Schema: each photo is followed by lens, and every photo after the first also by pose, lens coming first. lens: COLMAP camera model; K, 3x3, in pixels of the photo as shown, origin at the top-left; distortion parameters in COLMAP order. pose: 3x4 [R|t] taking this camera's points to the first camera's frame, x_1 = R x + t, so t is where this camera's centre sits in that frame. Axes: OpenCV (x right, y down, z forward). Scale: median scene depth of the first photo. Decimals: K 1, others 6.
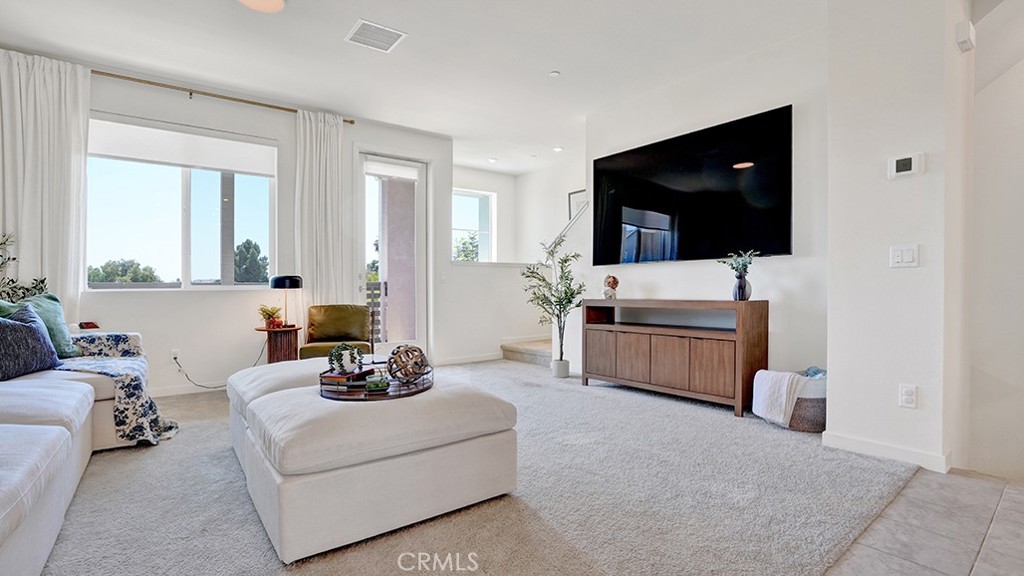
lens RADIAL K [[481.0, 0, 512.0], [0, 481.0, 288.0], [0, 0, 1]] dist [-0.000620, 0.000162]
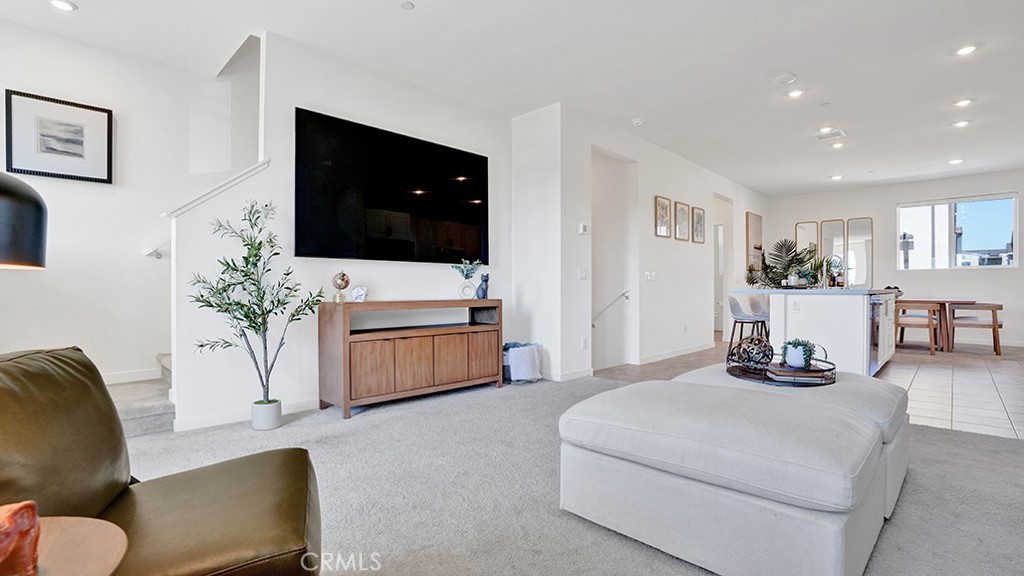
lens RADIAL K [[499.8, 0, 513.4], [0, 499.8, 294.2], [0, 0, 1]] dist [-0.001349, -0.000018]
pose [[-0.127246, -0.000177, 0.991871, -0.795899], [0.002241, 0.999997, 0.000466, 0.012333], [-0.991869, 0.002282, -0.127246, 1.032738]]
